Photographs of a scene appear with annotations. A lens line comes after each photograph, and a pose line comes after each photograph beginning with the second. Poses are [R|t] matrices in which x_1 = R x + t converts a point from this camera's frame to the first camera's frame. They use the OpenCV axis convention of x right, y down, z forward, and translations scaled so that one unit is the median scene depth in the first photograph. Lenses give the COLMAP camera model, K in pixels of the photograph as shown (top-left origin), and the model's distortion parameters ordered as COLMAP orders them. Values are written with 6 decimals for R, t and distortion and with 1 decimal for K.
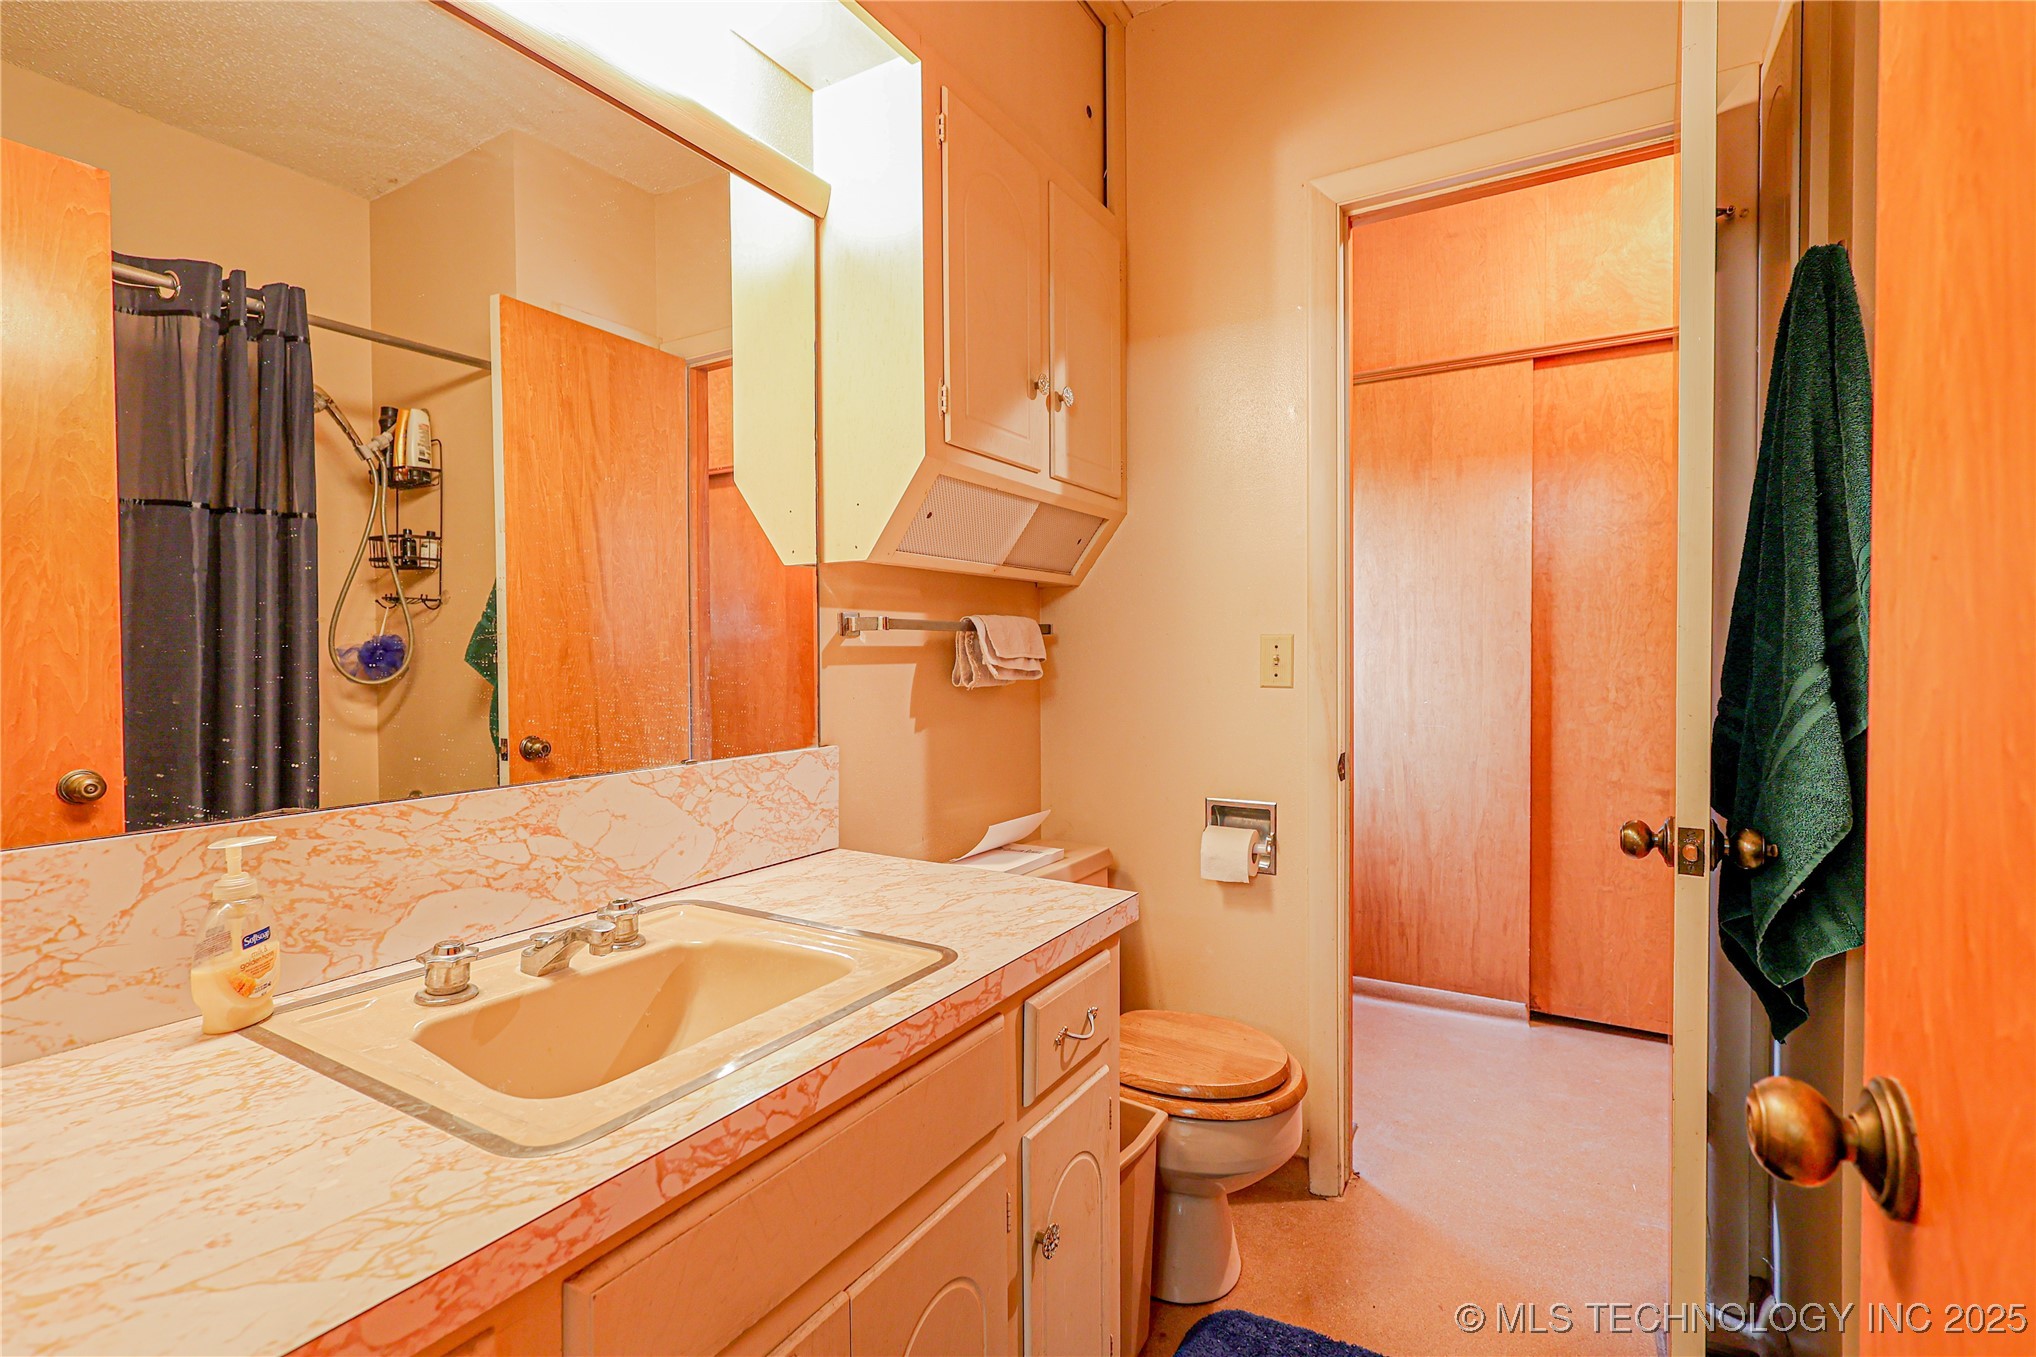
lens RADIAL K [[944.3, 0, 1008.6], [0, 944.3, 668.5], [0, 0, 1]] dist [-0.003056, 0.001840]
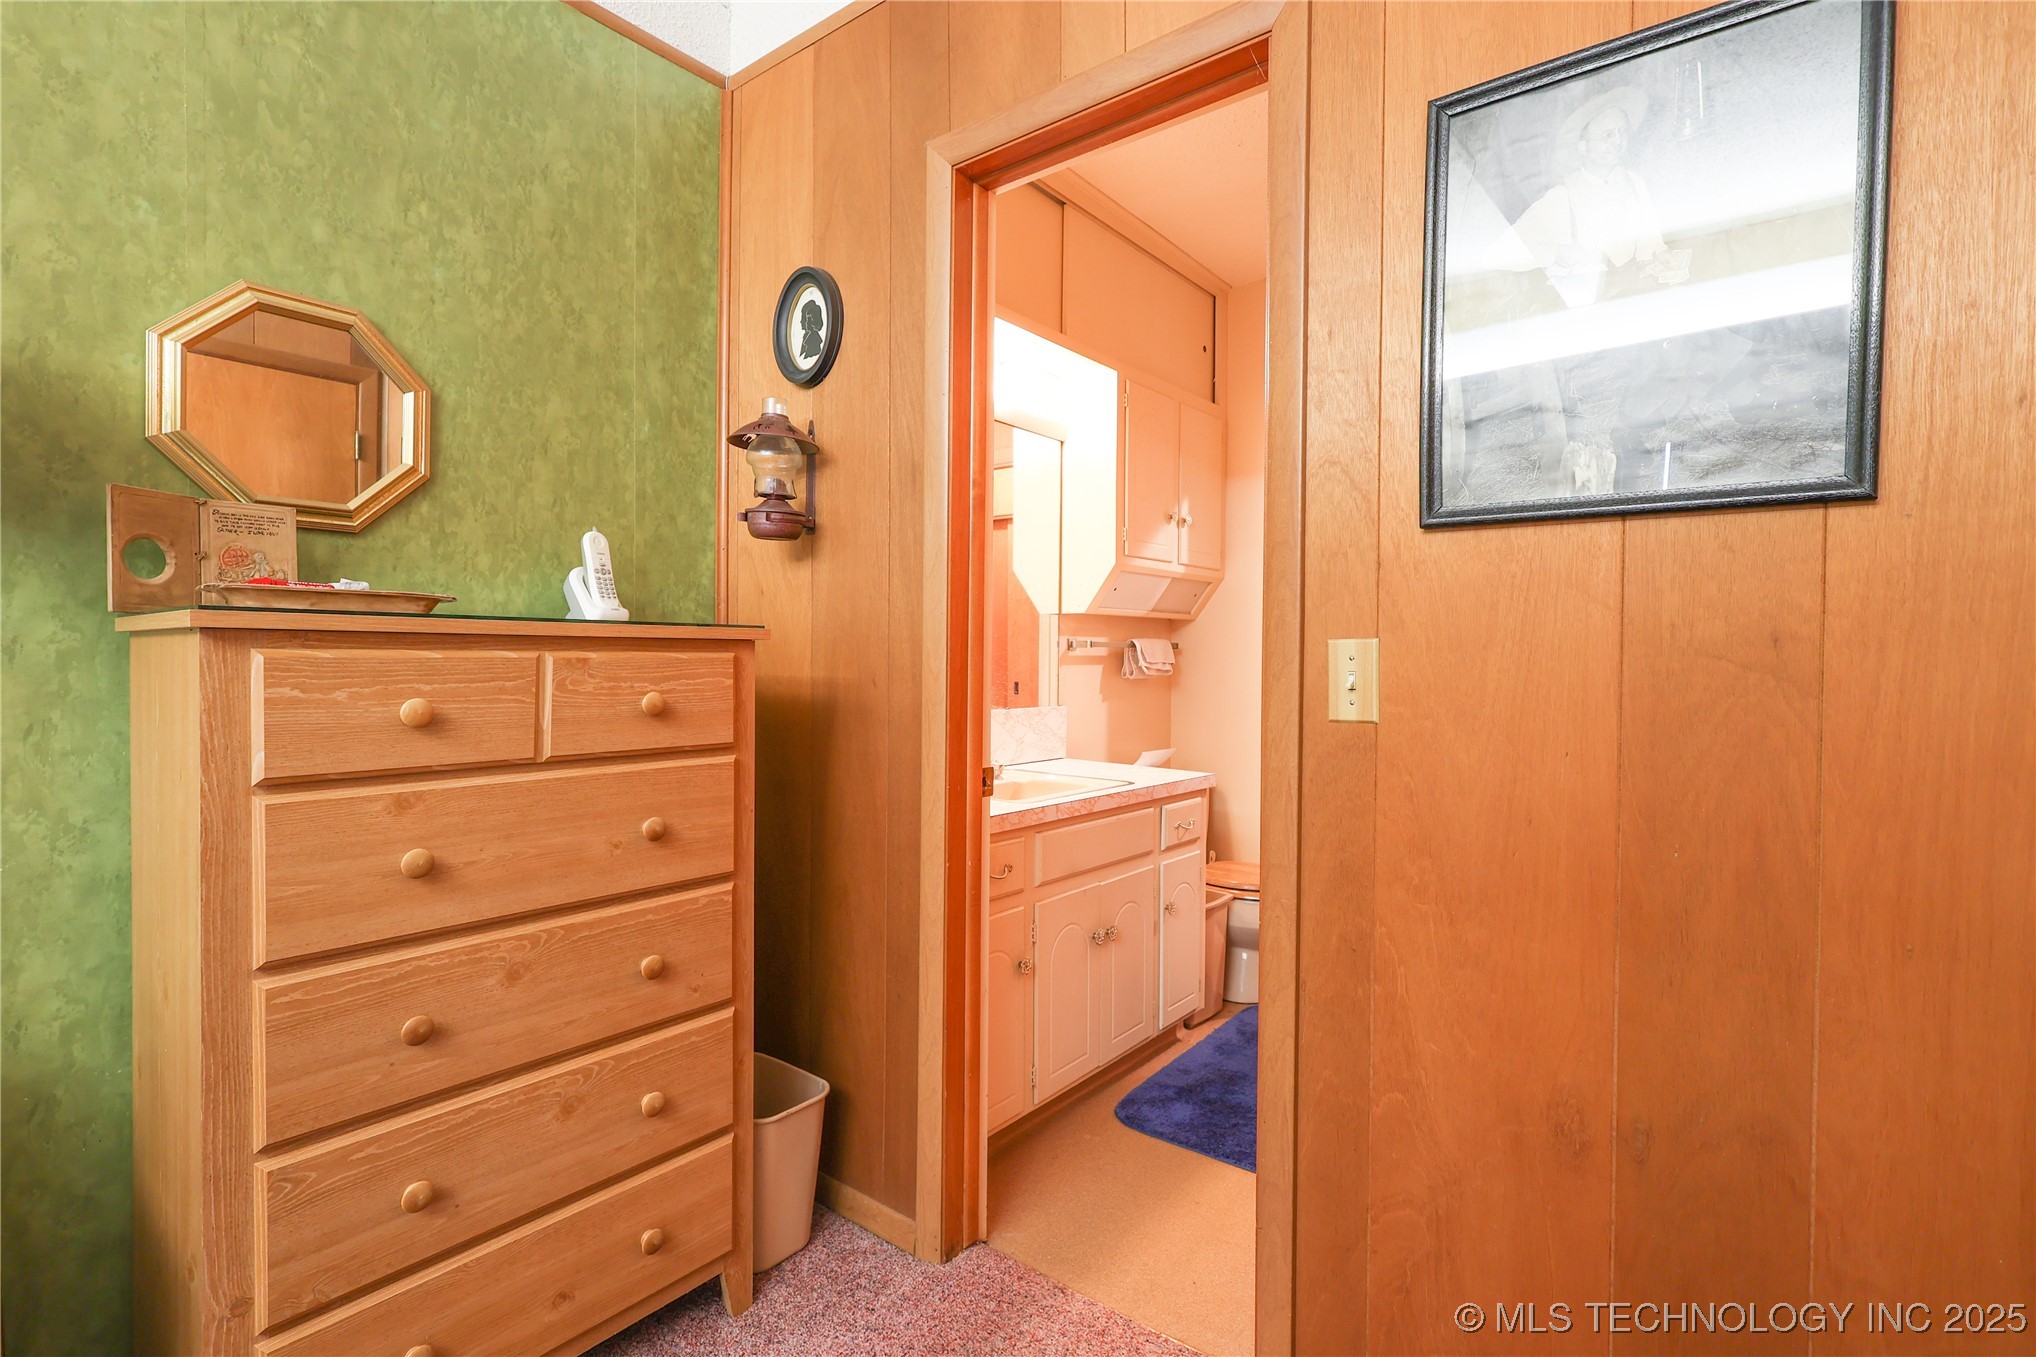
lens RADIAL K [[944.3, 0, 1028.7], [0, 944.3, 676.5], [0, 0, 1]] dist [-0.003056, 0.001840]
pose [[0.992934, 0.015518, -0.117648, -0.031259], [-0.015043, 0.999875, 0.004927, 0.012930], [0.117710, -0.003123, 0.993043, -1.059505]]
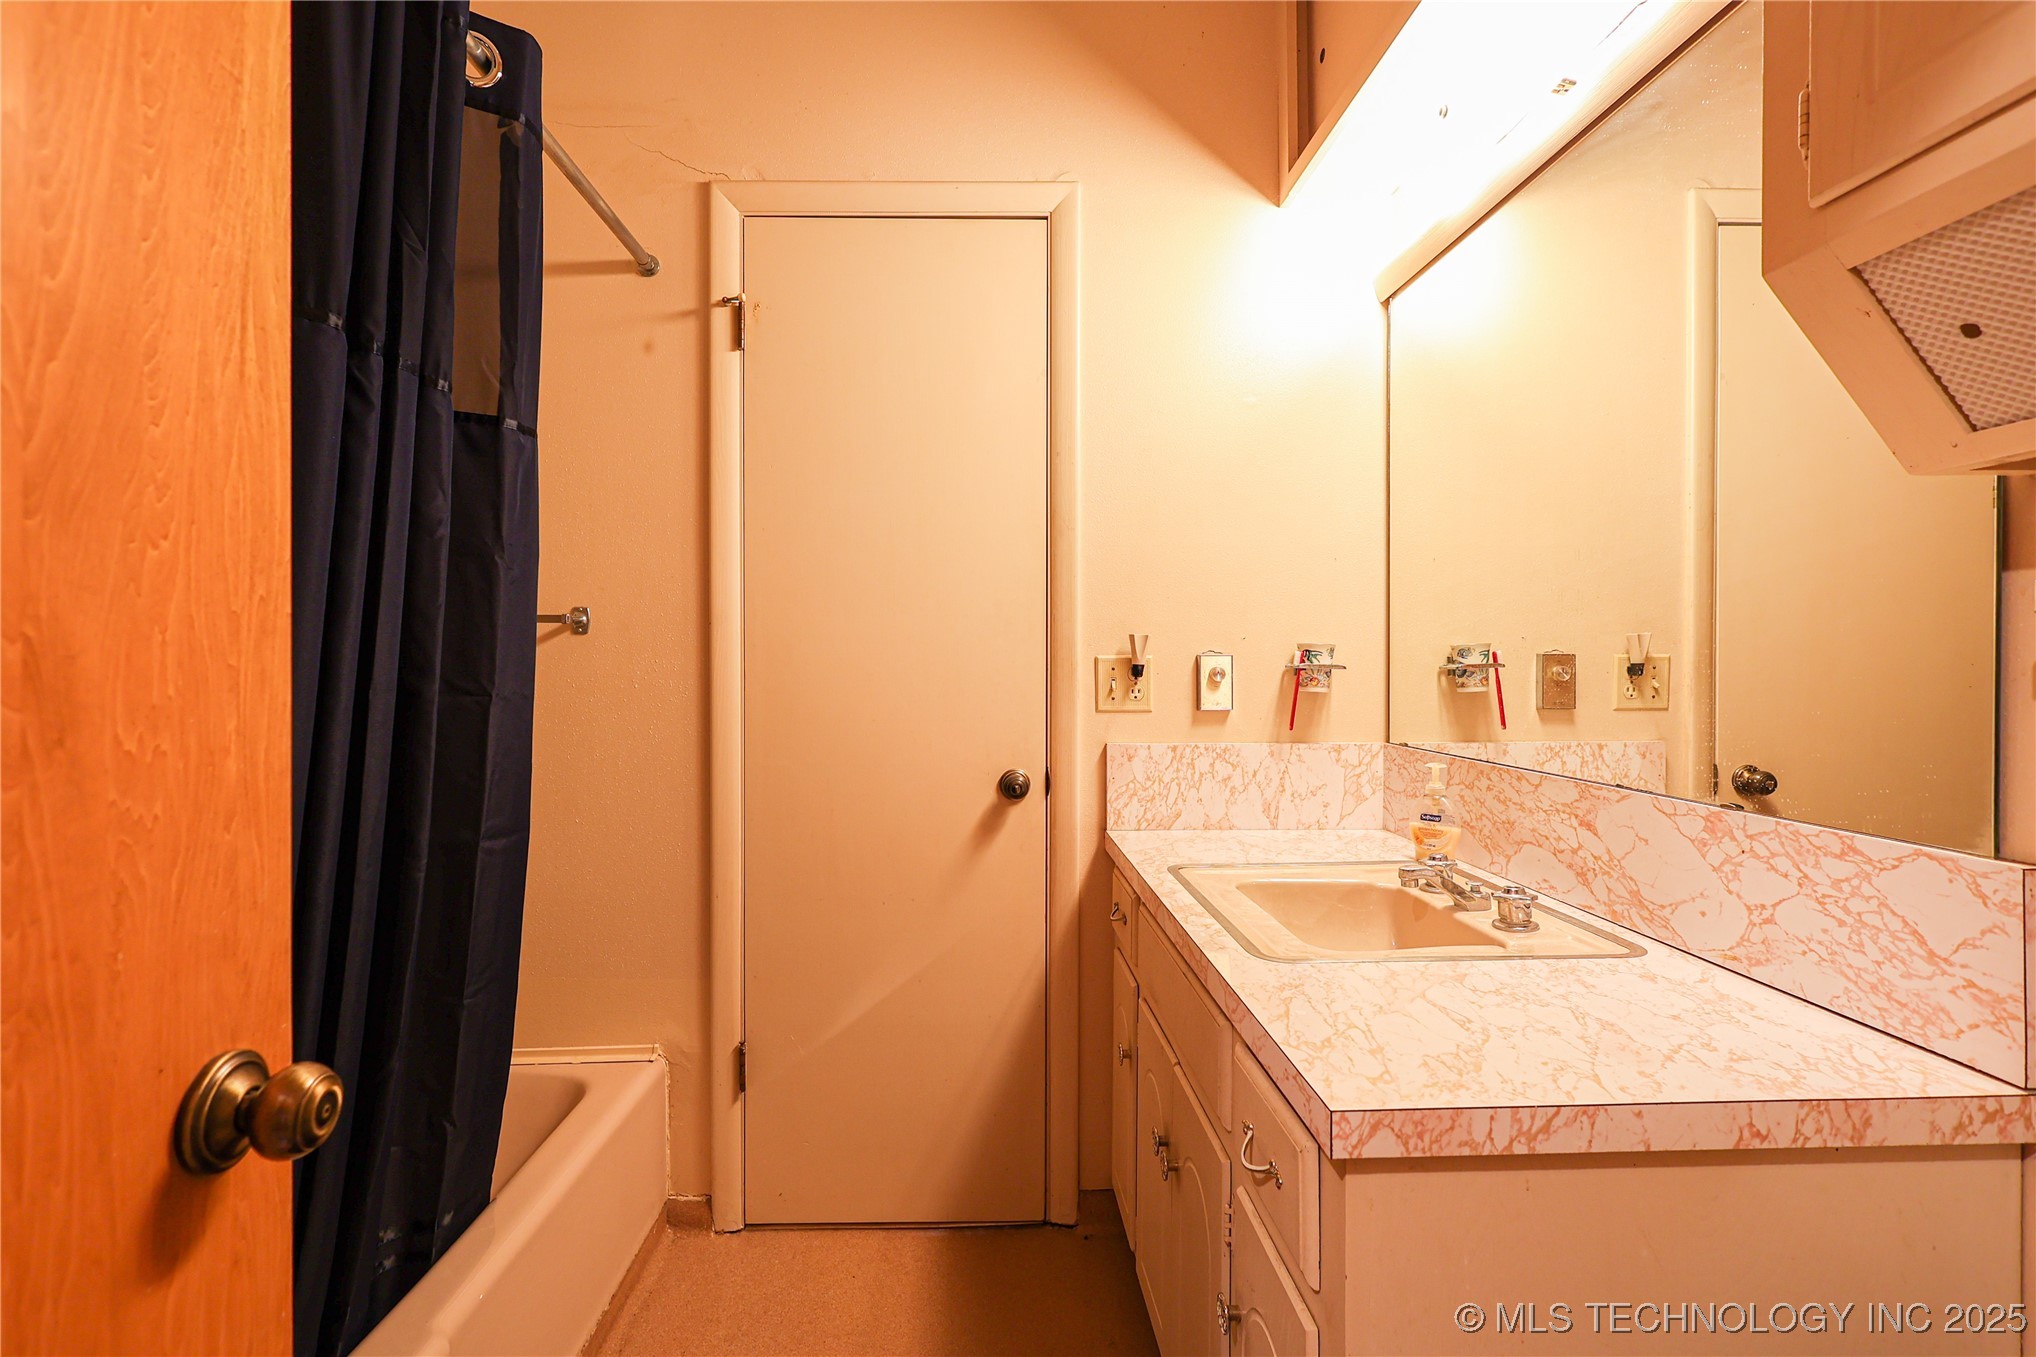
lens RADIAL K [[944.3, 0, 1003.2], [0, 944.3, 665.1], [0, 0, 1]] dist [-0.003056, 0.001840]
pose [[-0.837441, 0.004661, -0.546507, 0.529593], [-0.005891, 0.999829, 0.017555, -0.023827], [0.546496, 0.017920, -0.837270, 1.210240]]
